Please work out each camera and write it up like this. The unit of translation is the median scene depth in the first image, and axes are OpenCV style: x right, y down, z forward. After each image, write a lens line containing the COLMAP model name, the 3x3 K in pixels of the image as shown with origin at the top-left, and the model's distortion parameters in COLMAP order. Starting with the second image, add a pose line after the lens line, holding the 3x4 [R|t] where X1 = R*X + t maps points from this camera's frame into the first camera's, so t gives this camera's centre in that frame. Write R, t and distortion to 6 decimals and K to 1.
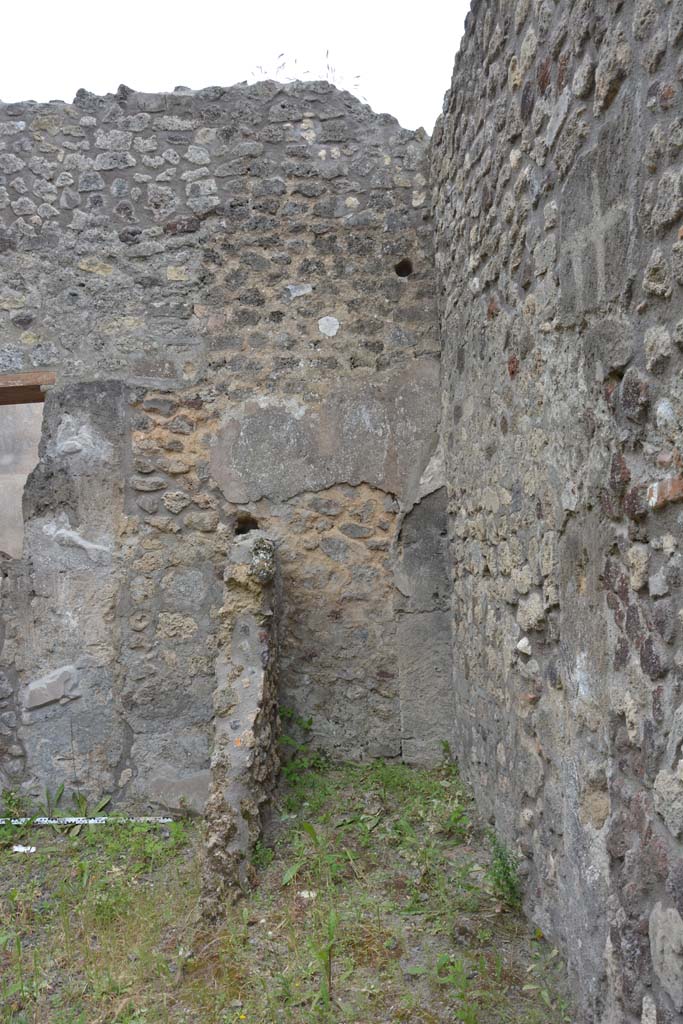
lens RADIAL K [[801.0, 0, 351.6], [0, 801.0, 520.5], [0, 0, 1]] dist [-0.165665, 0.123537]
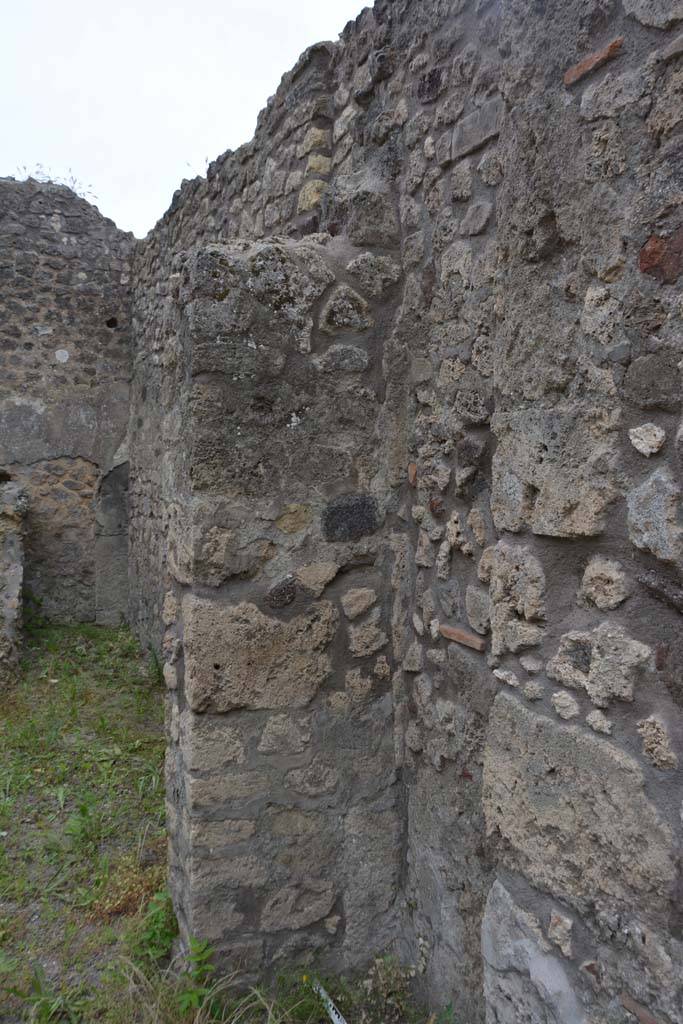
lens RADIAL K [[801.0, 0, 359.9], [0, 801.0, 519.1], [0, 0, 1]] dist [-0.165665, 0.123537]
pose [[0.905202, 0.037295, 0.423343, -0.141111], [-0.072970, 0.994988, 0.068372, -0.071102], [-0.418671, -0.092782, 0.903386, -0.712739]]
